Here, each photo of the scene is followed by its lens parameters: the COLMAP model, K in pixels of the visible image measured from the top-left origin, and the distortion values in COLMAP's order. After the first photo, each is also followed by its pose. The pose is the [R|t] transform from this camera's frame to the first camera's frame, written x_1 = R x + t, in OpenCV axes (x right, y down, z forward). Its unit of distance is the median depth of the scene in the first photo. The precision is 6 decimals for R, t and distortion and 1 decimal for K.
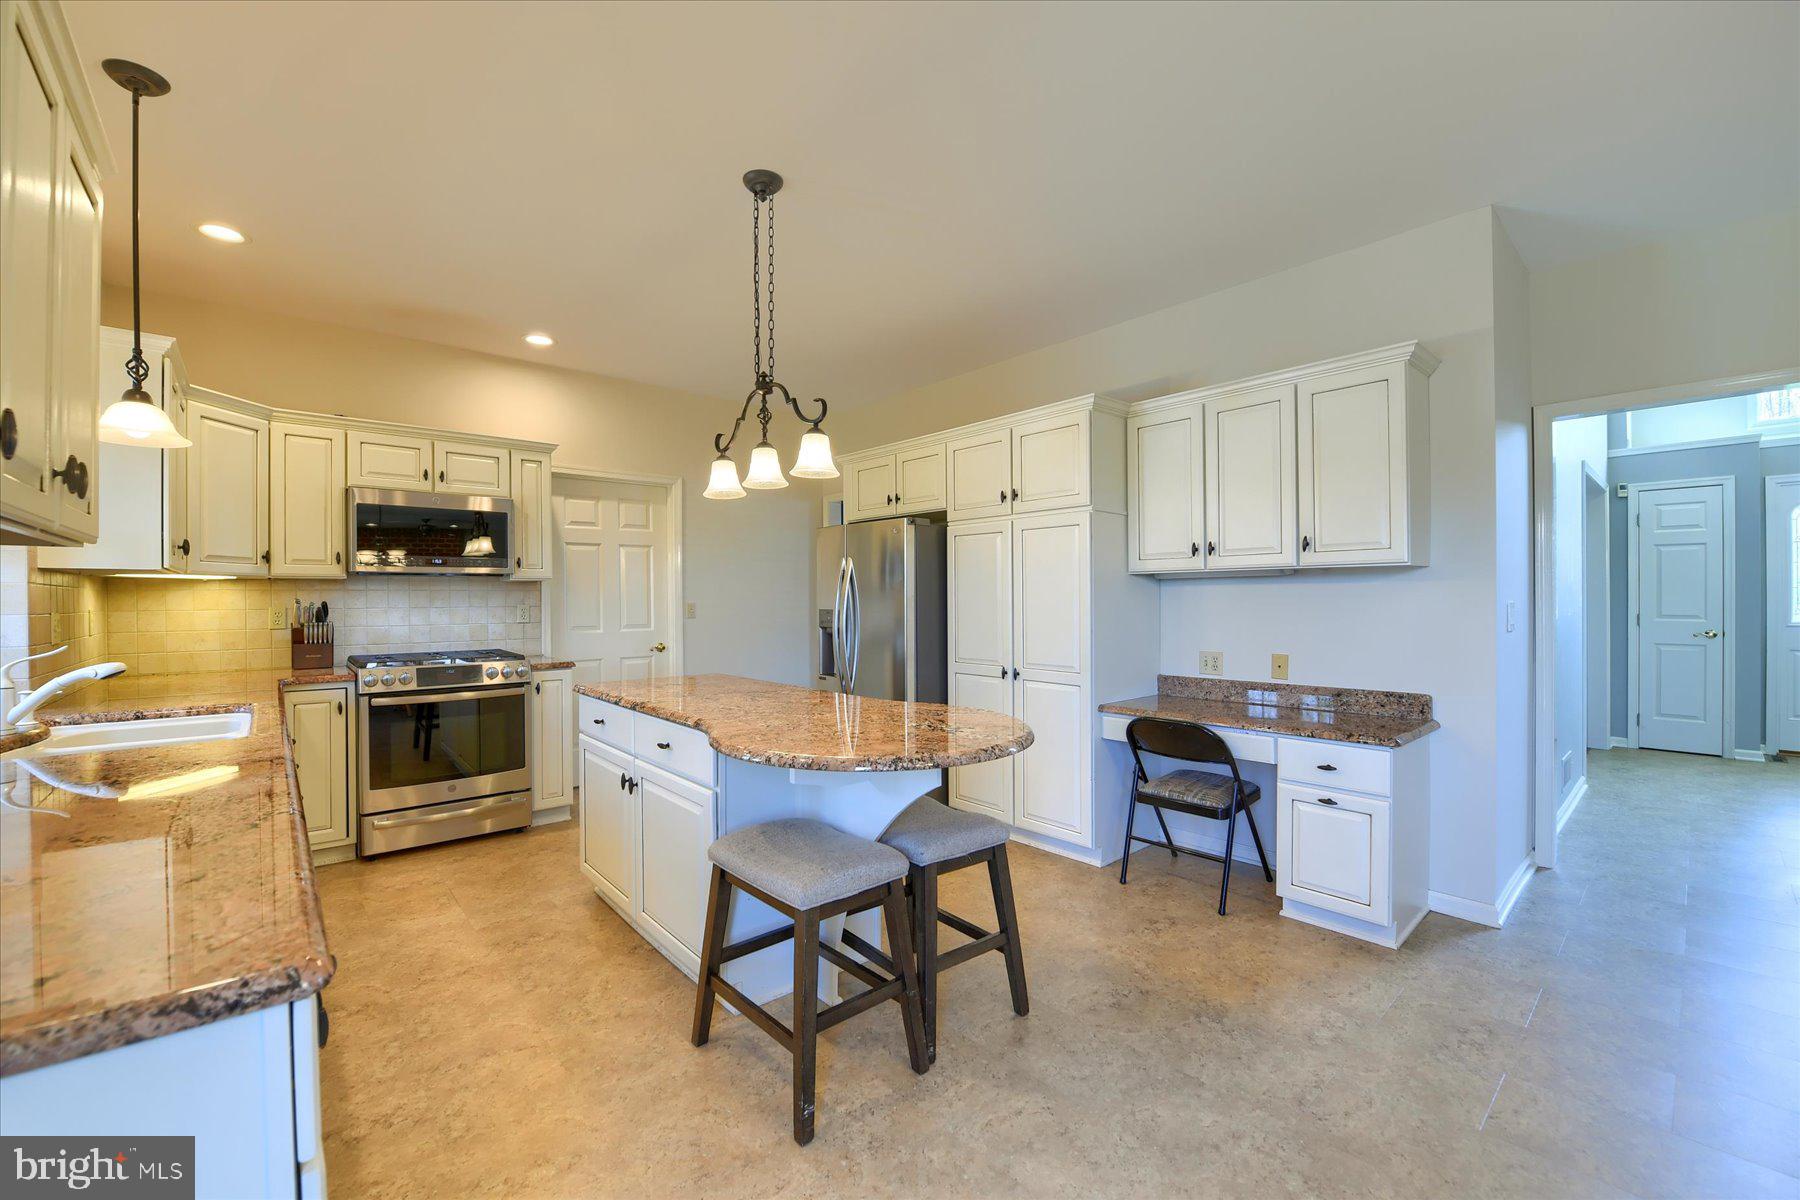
lens RADIAL K [[710.9, 0, 892.4], [0, 710.9, 596.3], [0, 0, 1]] dist [-0.021224, -0.001262]
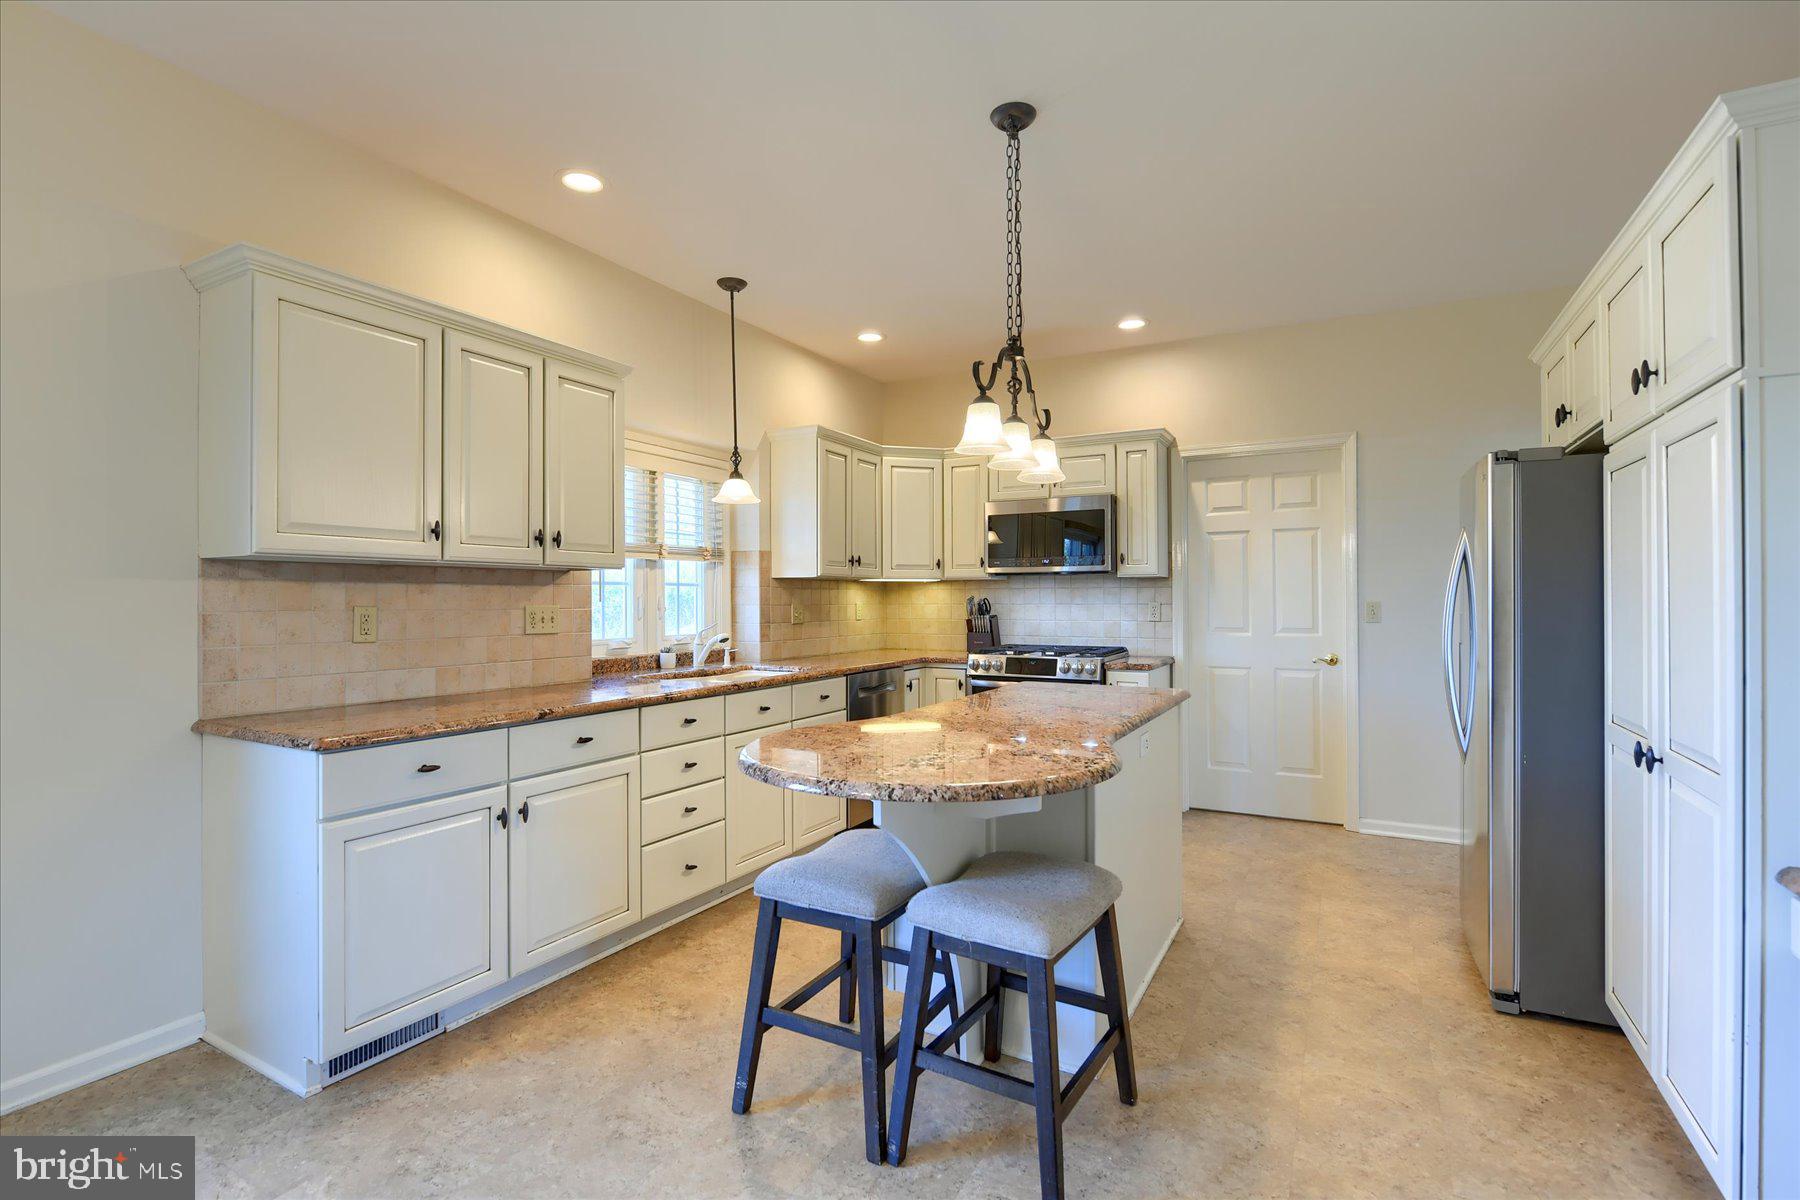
lens RADIAL K [[836.1, 0, 893.5], [0, 836.1, 592.8], [0, 0, 1]] dist [-0.005389, -0.000831]
pose [[0.347419, -0.002742, -0.937706, 0.487586], [0.002716, 0.999994, -0.001918, 0.000604], [0.937706, -0.001880, 0.347424, 0.338198]]
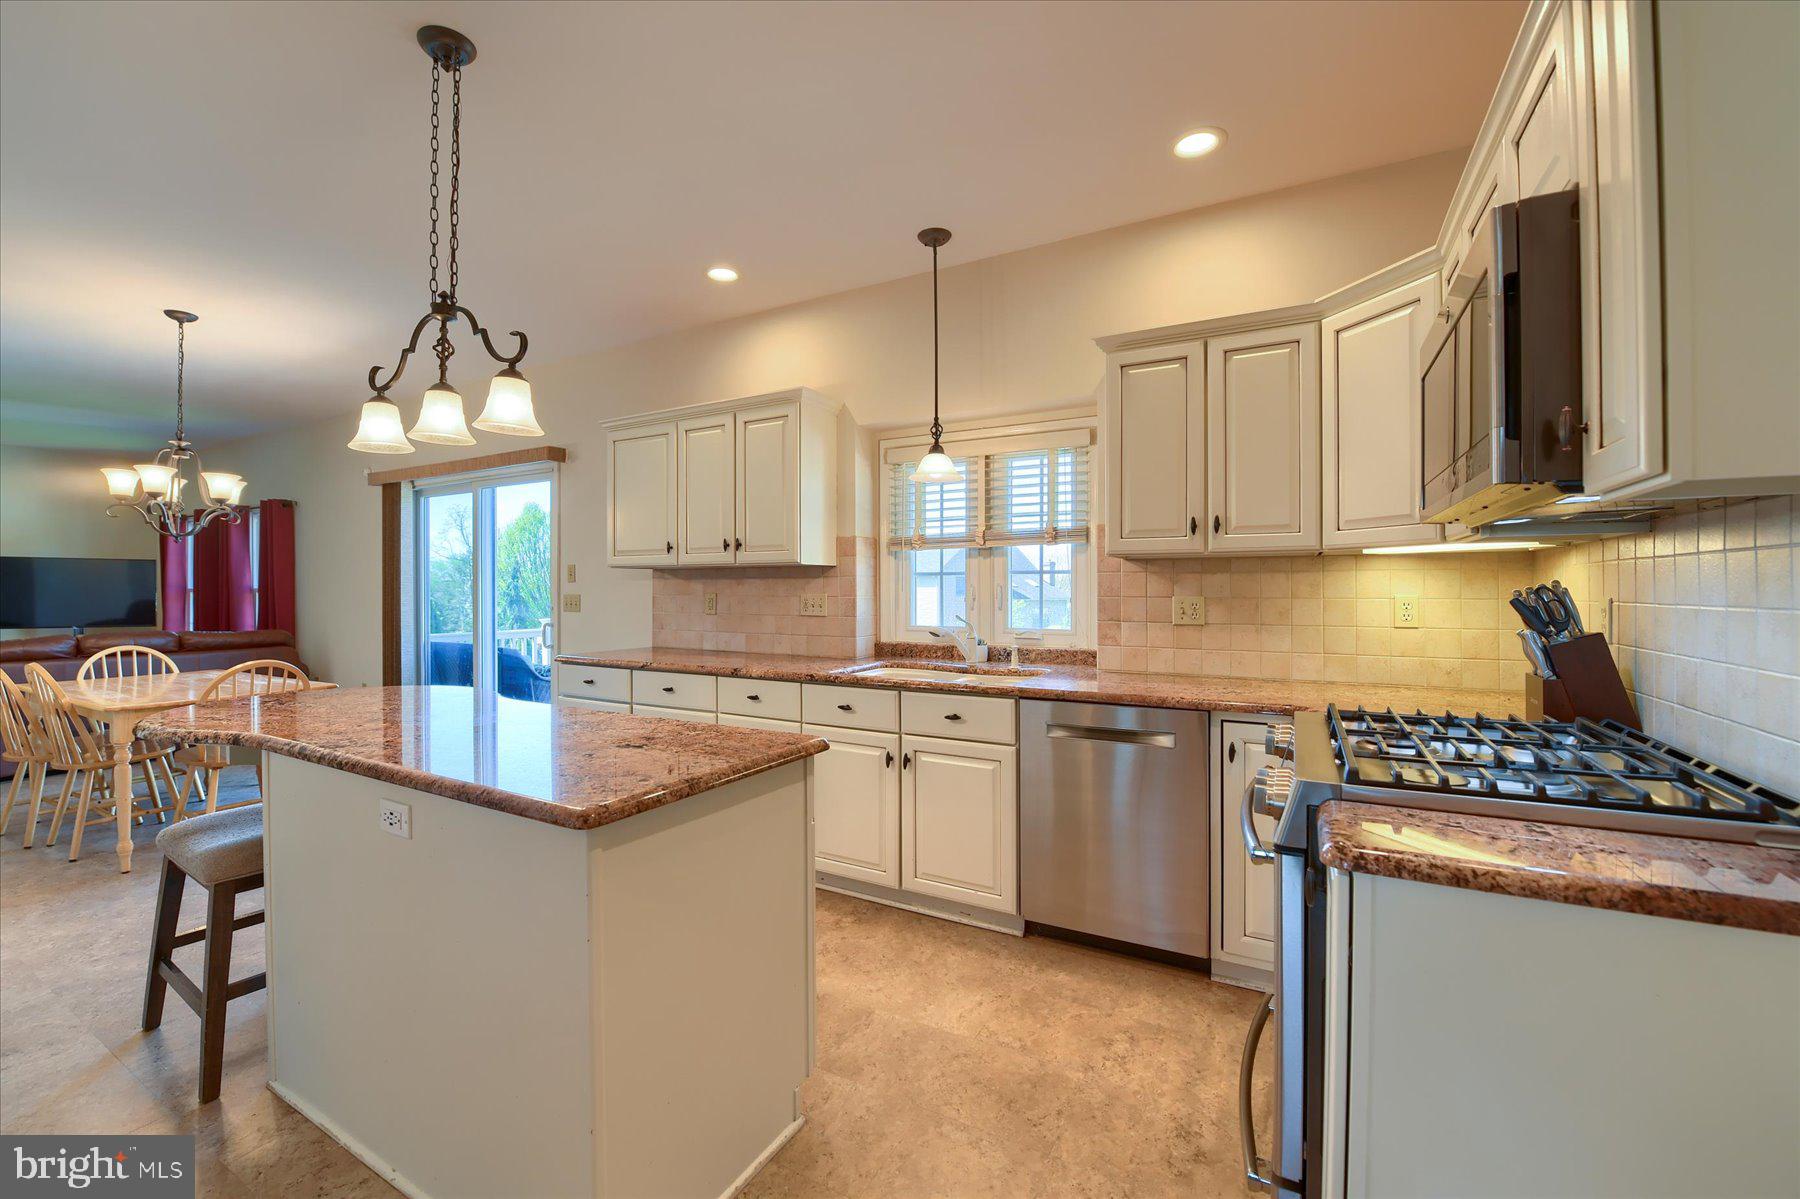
lens RADIAL K [[710.9, 0, 900.5], [0, 710.9, 603.8], [0, 0, 1]] dist [-0.021224, -0.001262]
pose [[-0.935727, 0.014075, -0.352444, -0.246843], [0.007285, 0.999762, 0.020585, 0.005929], [0.352650, 0.016694, -0.935606, 1.249851]]
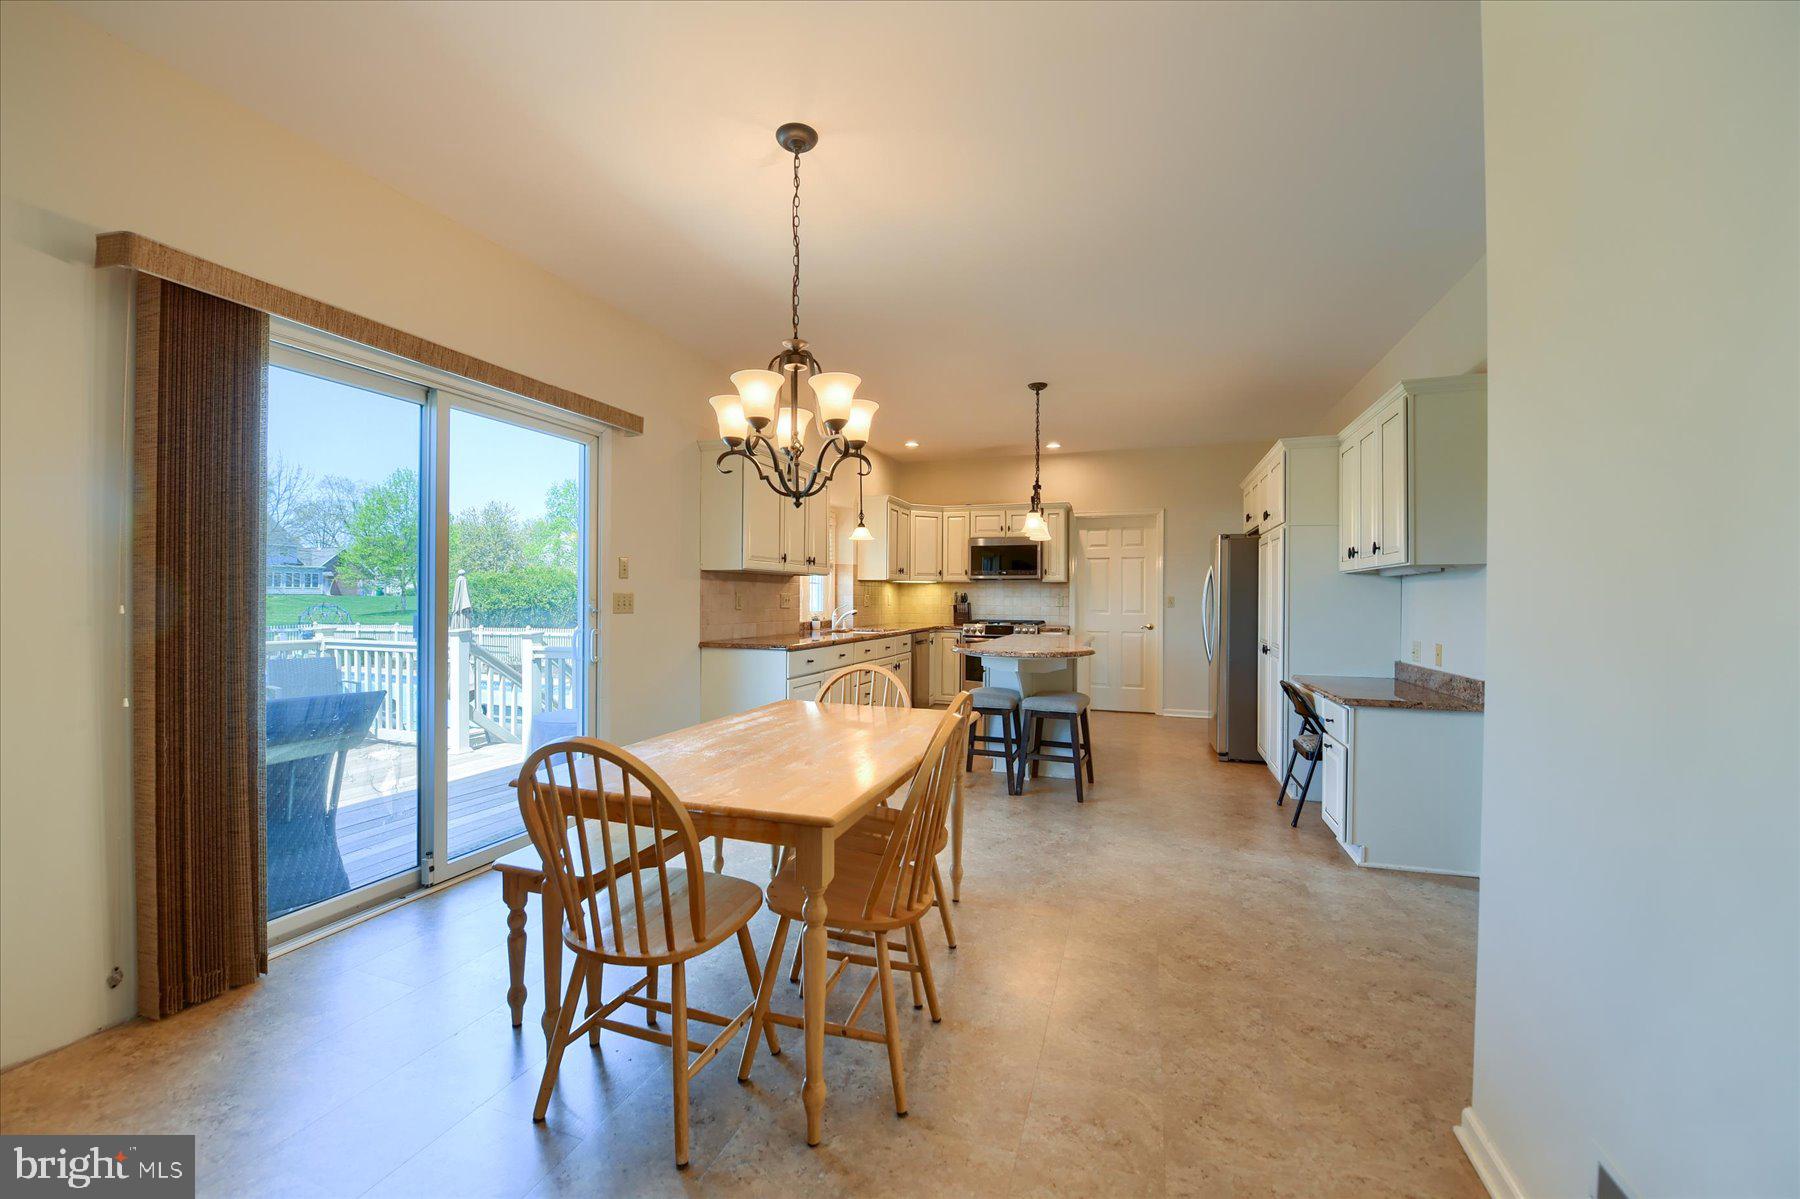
lens RADIAL K [[710.9, 0, 907.3], [0, 710.9, 594.5], [0, 0, 1]] dist [-0.021224, -0.001262]
pose [[0.511042, 0.006643, -0.859530, 0.928119], [-0.007318, 0.999968, 0.003377, 0.006650], [0.859525, 0.004565, 0.511074, -0.243419]]
